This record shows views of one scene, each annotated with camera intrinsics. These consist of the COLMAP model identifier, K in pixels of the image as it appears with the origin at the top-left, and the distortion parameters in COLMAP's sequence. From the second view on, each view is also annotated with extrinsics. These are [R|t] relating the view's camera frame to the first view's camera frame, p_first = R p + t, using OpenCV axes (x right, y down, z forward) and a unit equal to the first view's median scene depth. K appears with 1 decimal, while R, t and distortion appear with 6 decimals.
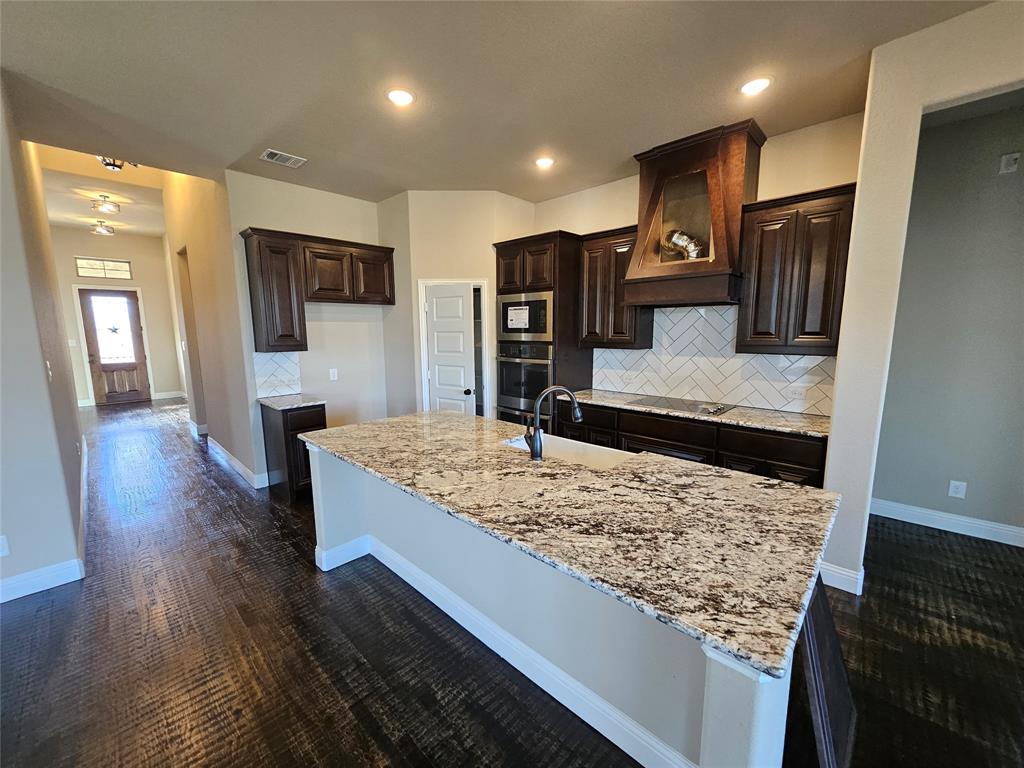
lens RADIAL K [[401.9, 0, 511.4], [0, 401.9, 384.0], [0, 0, 1]] dist [-0.002915, -0.000440]
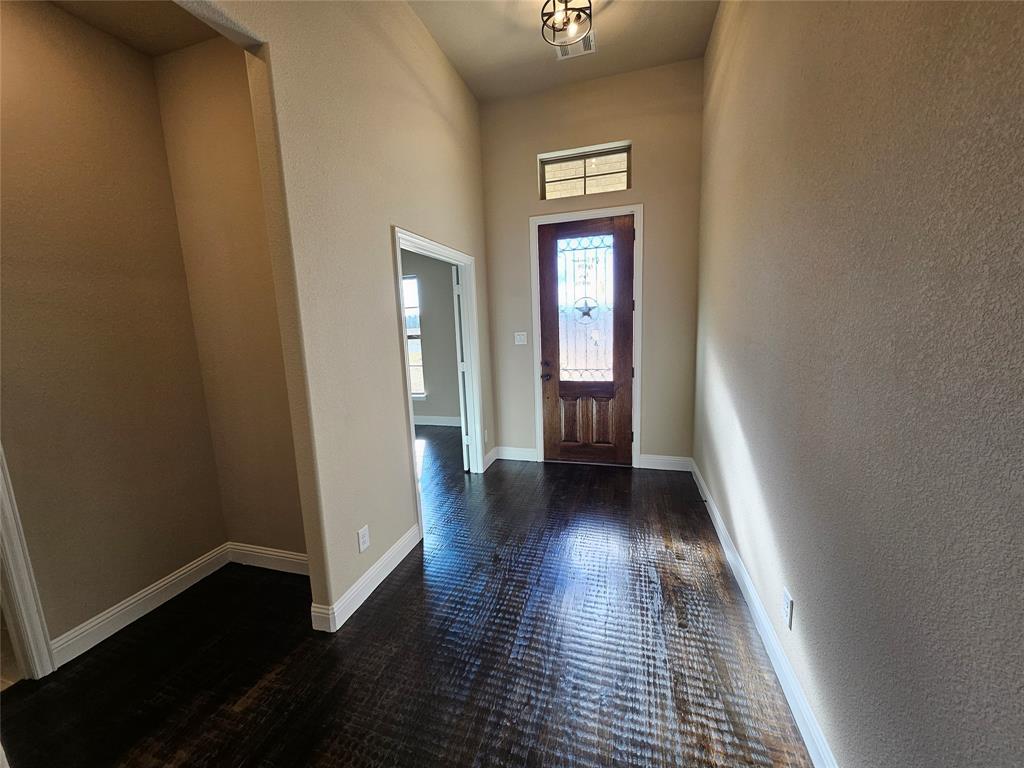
lens RADIAL K [[401.9, 0, 508.9], [0, 401.9, 383.7], [0, 0, 1]] dist [-0.002915, -0.000440]
pose [[0.464063, 0.132033, -0.875907, -0.618880], [-0.098492, 0.990388, 0.097108, -0.088638], [0.880309, 0.041206, 0.472607, 0.709973]]
